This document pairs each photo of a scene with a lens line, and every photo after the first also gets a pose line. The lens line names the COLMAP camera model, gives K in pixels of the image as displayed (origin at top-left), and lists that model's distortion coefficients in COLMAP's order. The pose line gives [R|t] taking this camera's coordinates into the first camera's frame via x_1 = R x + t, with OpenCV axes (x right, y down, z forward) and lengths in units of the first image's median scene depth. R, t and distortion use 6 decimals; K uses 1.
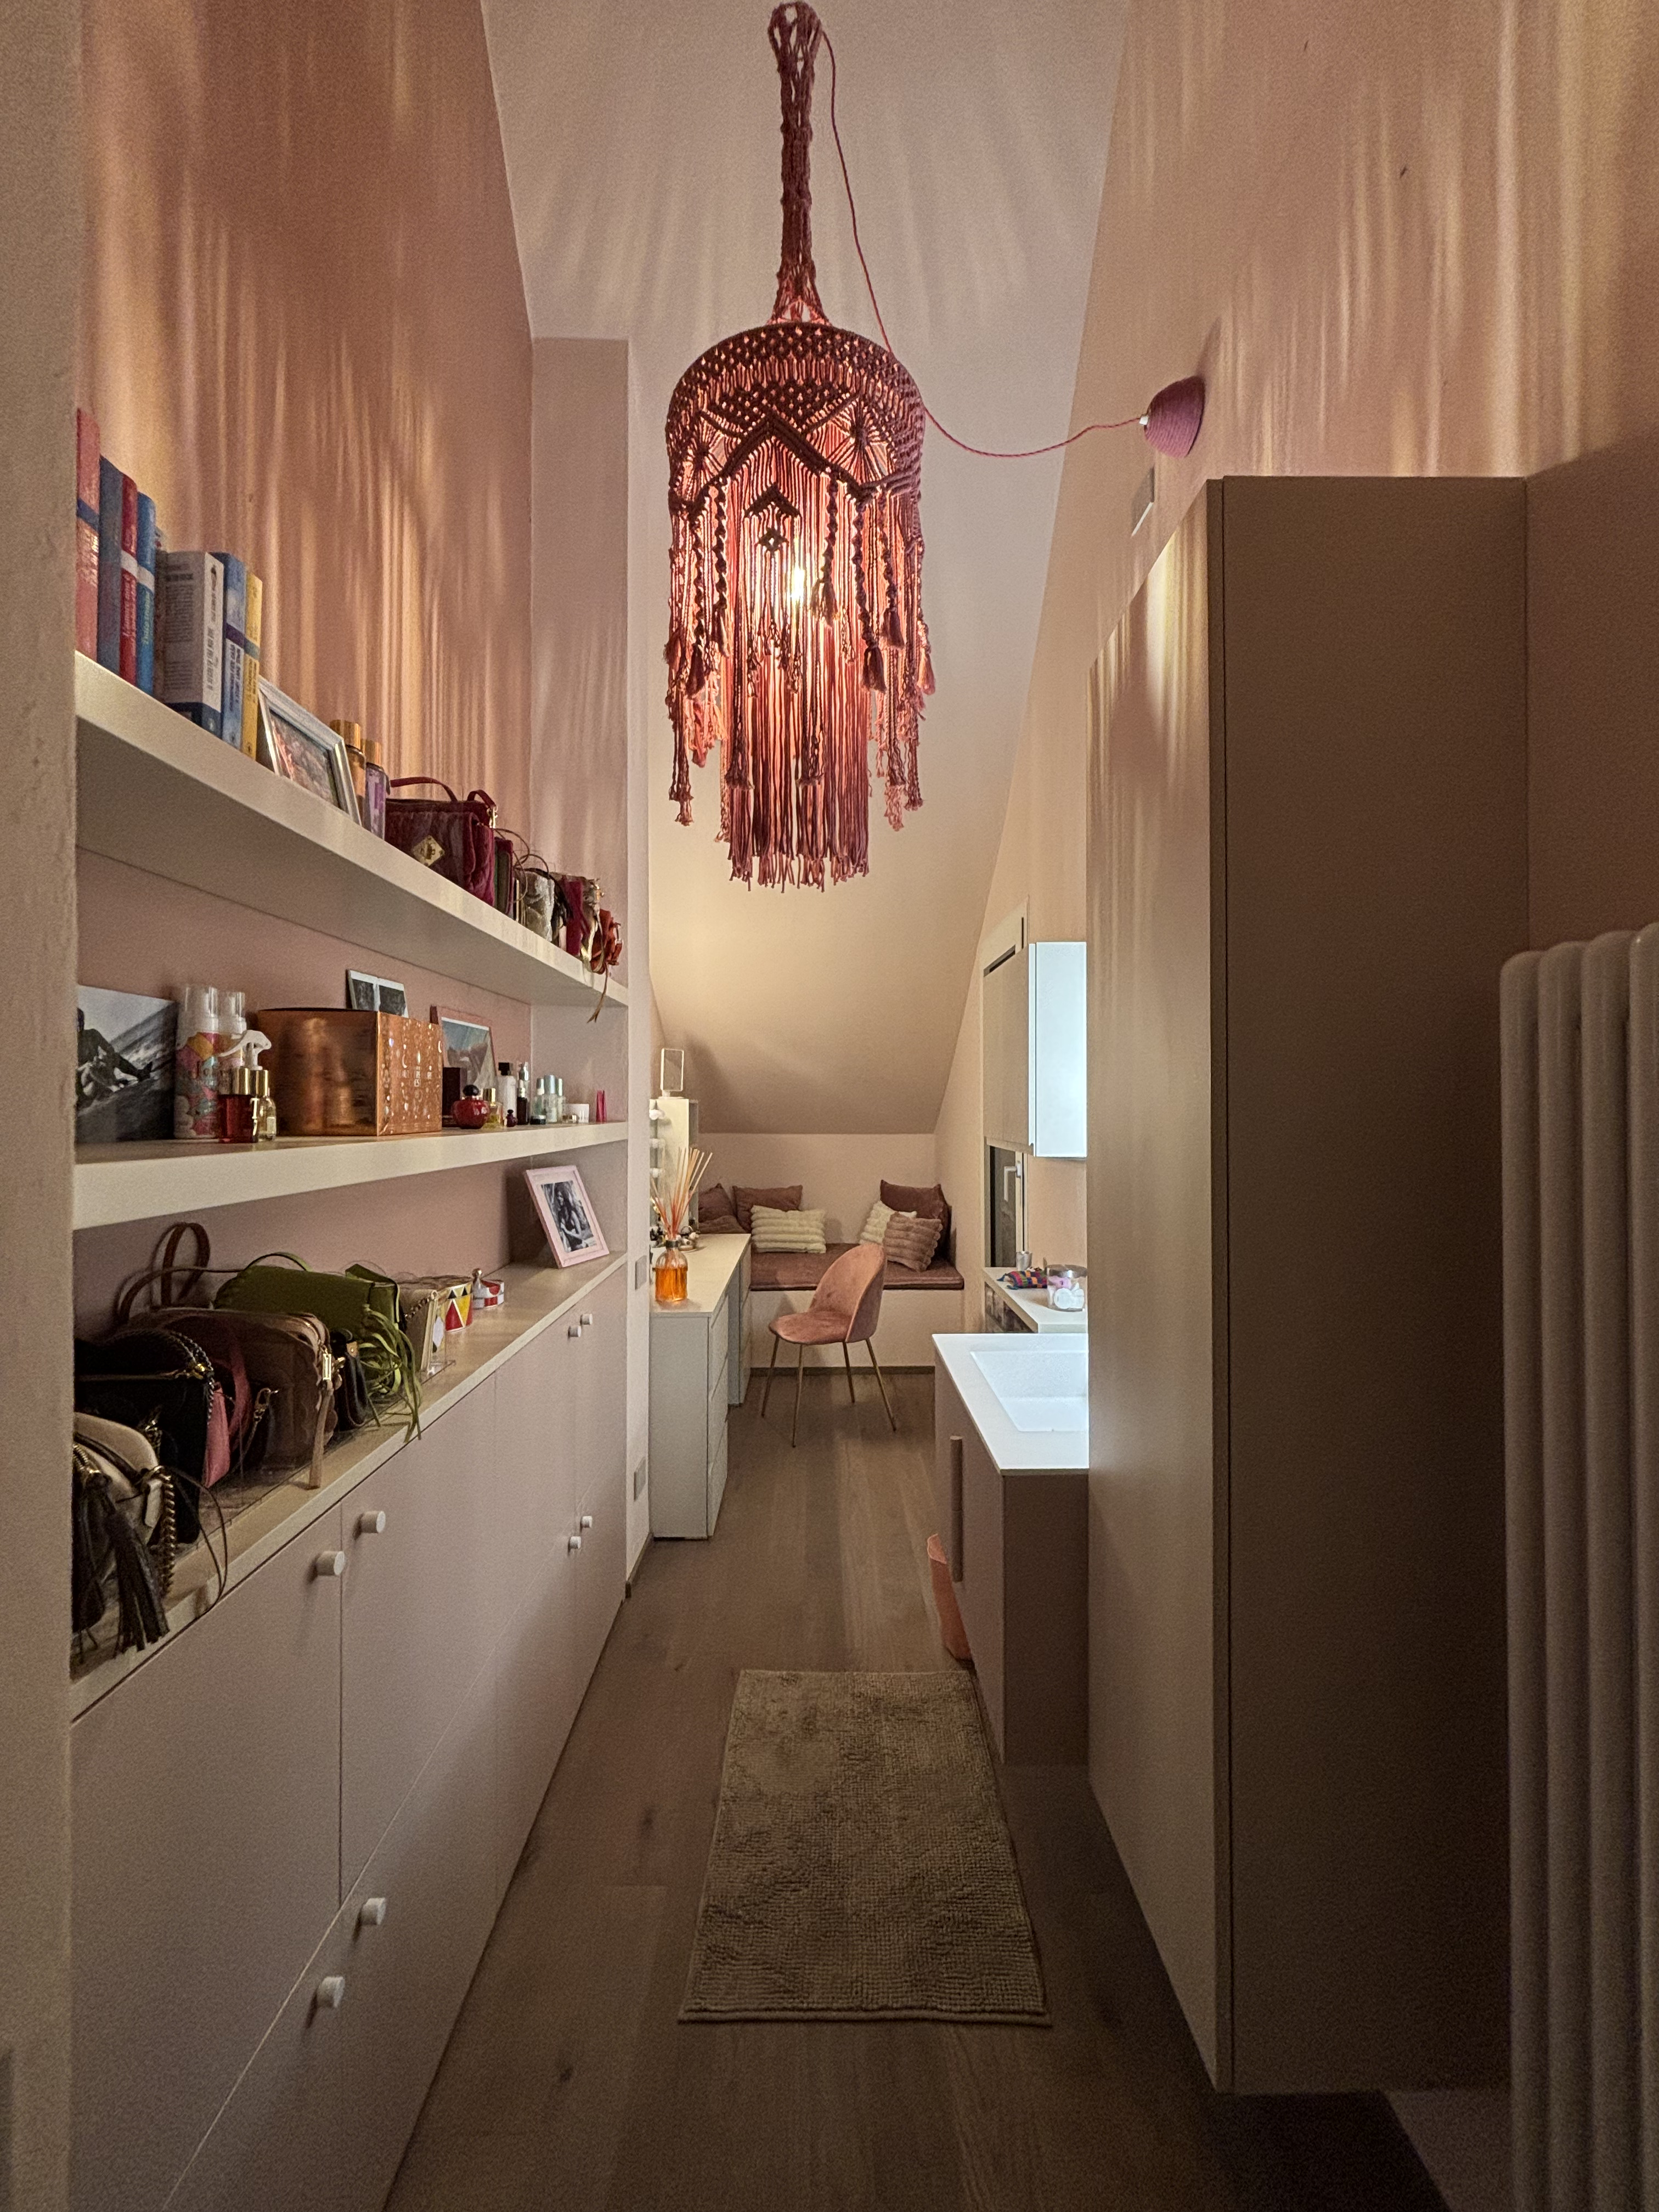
lens RADIAL K [[908.9, 0, 822.9], [0, 908.9, 1096.0], [0, 0, 1]] dist [0.005980, 0.000110]
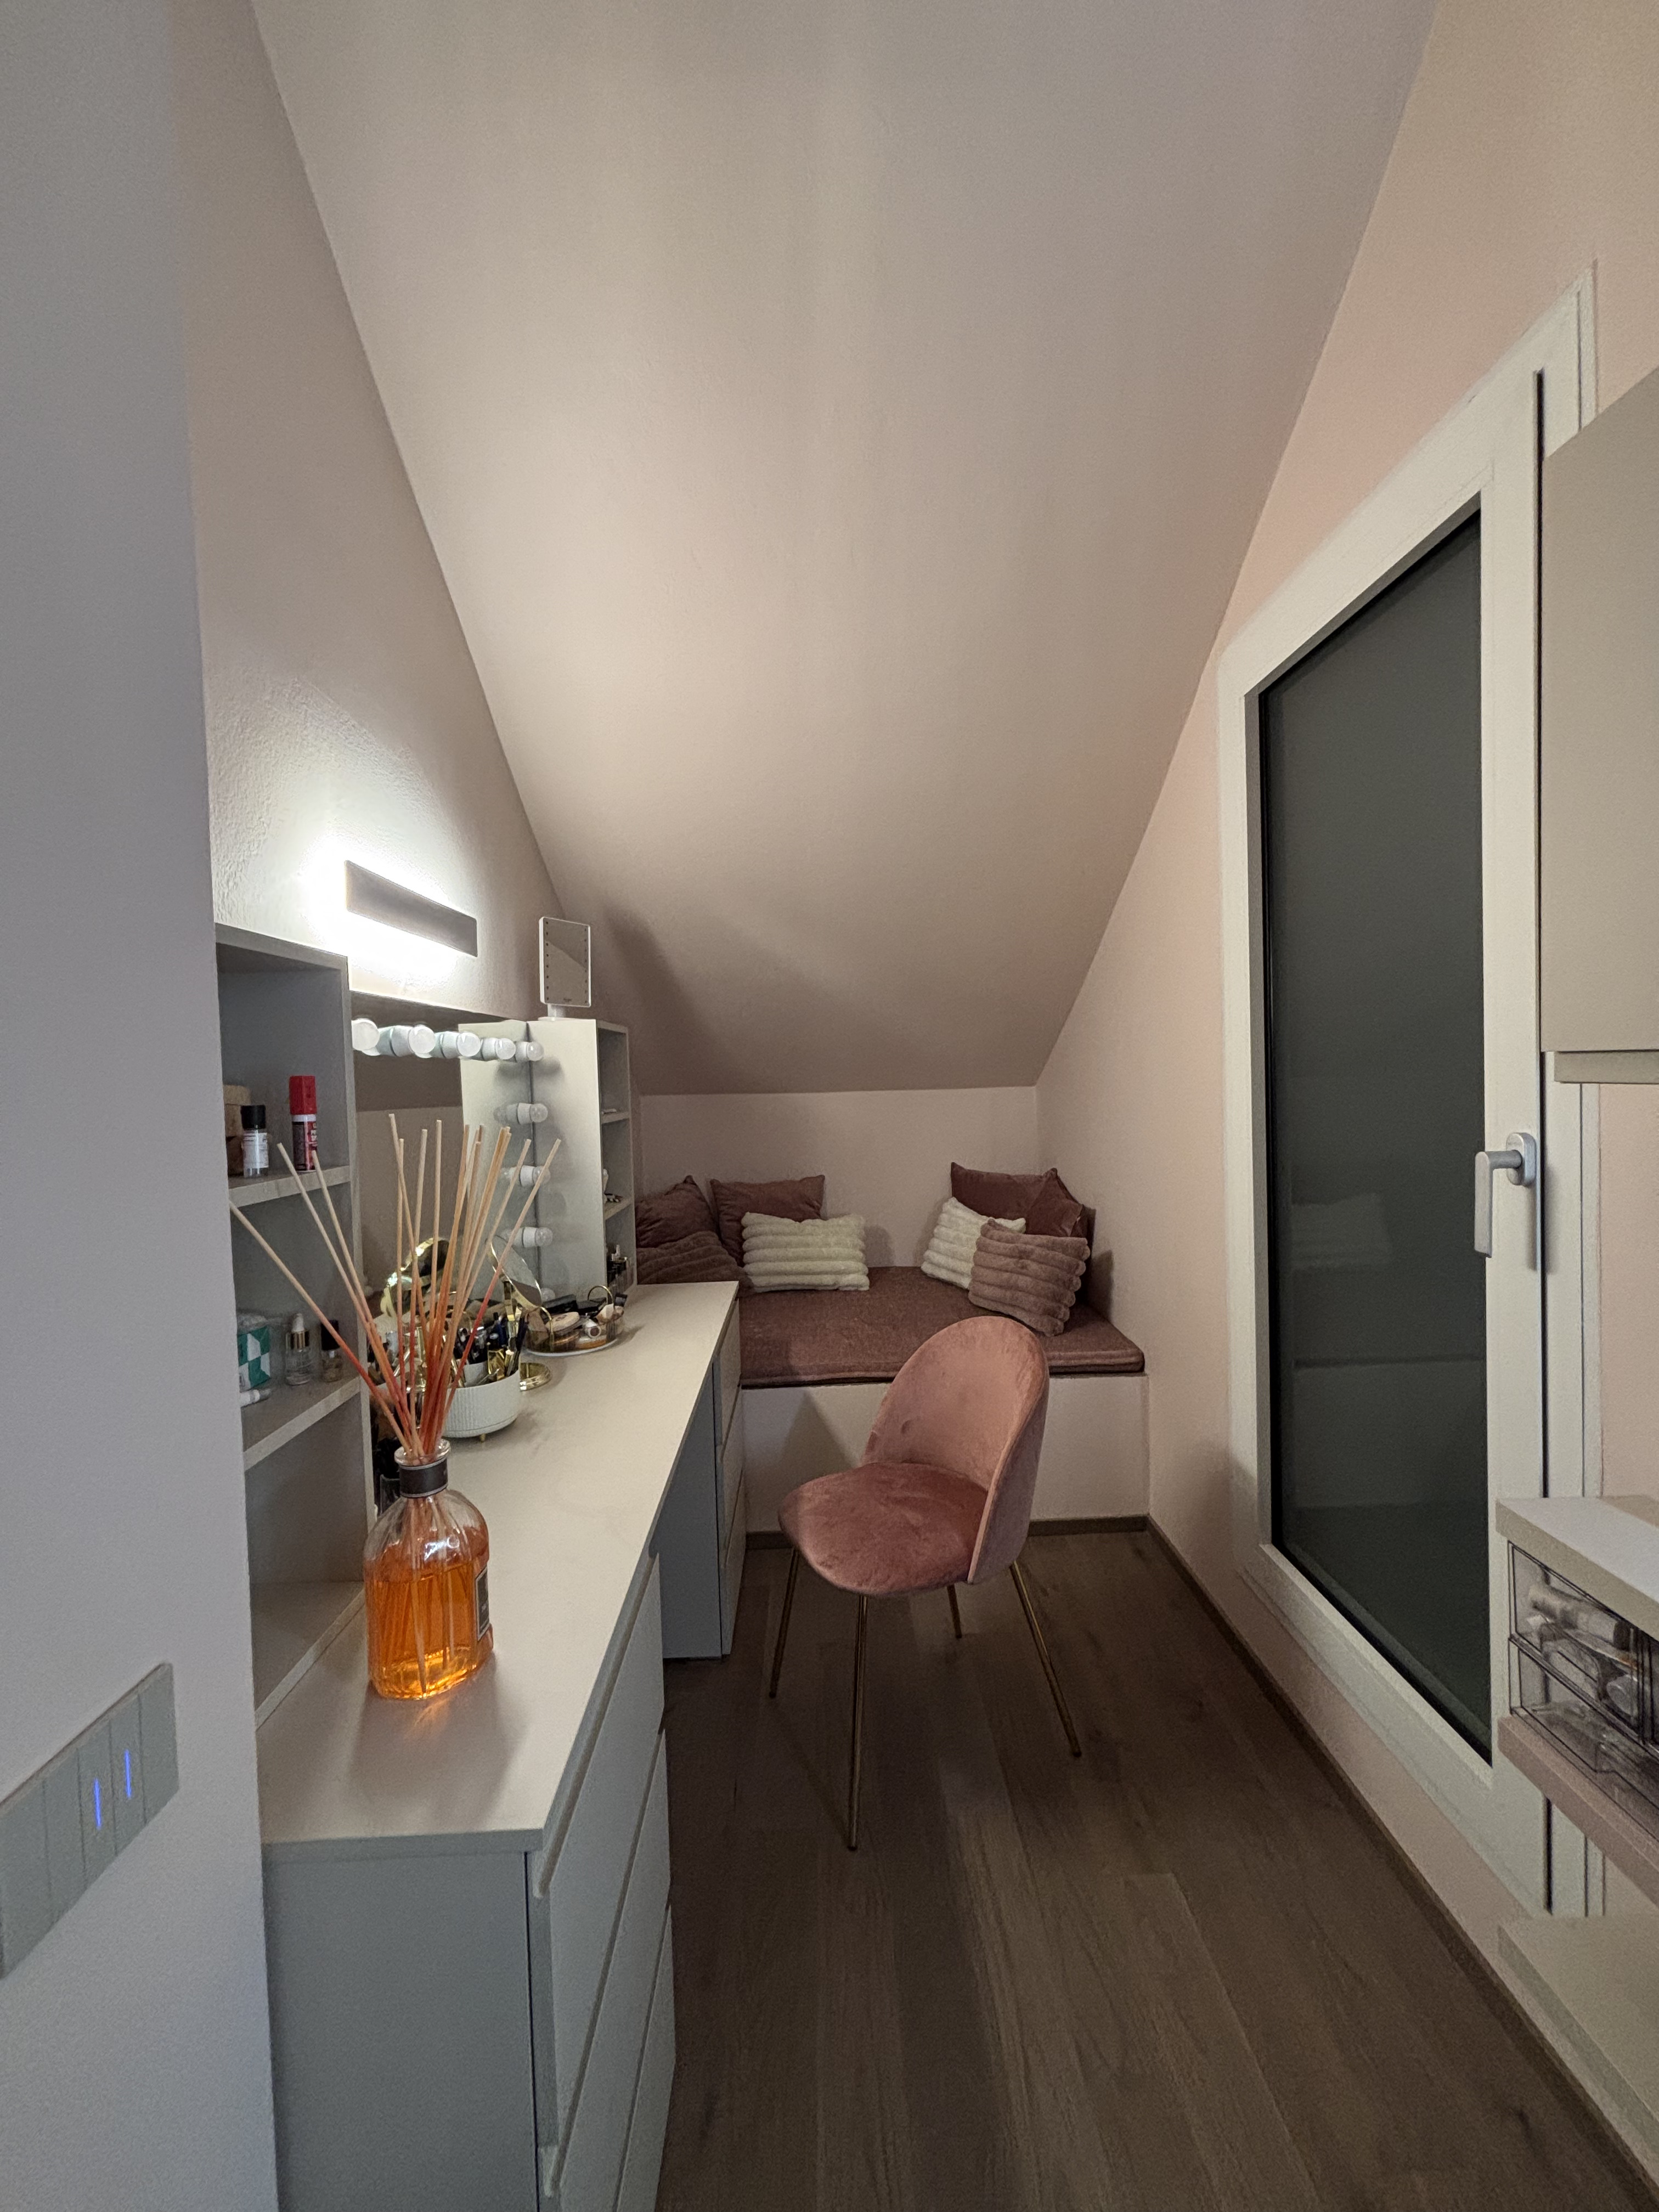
lens RADIAL K [[908.9, 0, 822.9], [0, 908.9, 1096.0], [0, 0, 1]] dist [0.005980, 0.000110]
pose [[0.999574, -0.029161, 0.000805, -0.025226], [0.029116, 0.998982, 0.034457, 0.025956], [-0.001809, -0.034419, 0.999406, 0.434210]]
